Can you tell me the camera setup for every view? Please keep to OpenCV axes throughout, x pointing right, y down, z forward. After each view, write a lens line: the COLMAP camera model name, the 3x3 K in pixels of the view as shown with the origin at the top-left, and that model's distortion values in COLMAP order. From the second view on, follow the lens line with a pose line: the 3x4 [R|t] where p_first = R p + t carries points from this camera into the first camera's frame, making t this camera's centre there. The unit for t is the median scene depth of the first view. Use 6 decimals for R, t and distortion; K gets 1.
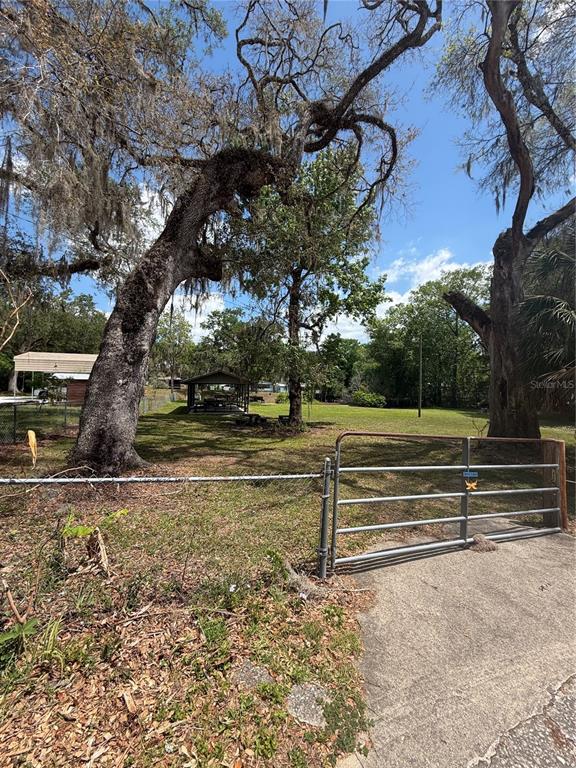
lens RADIAL K [[308.8, 0, 288.0], [0, 308.8, 384.0], [0, 0, 1]] dist [0.019011, 0.000079]
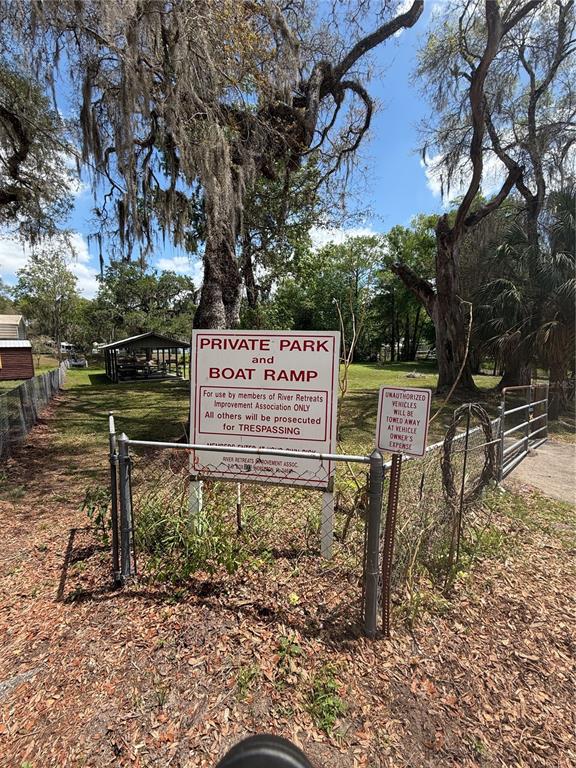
lens RADIAL K [[306.8, 0, 287.5], [0, 306.8, 389.9], [0, 0, 1]] dist [-0.000049, -0.000093]
pose [[0.941284, -0.076068, 0.328934, -0.338933], [0.024802, 0.987235, 0.157330, -0.024810], [-0.336703, -0.139934, 0.931155, -0.000580]]
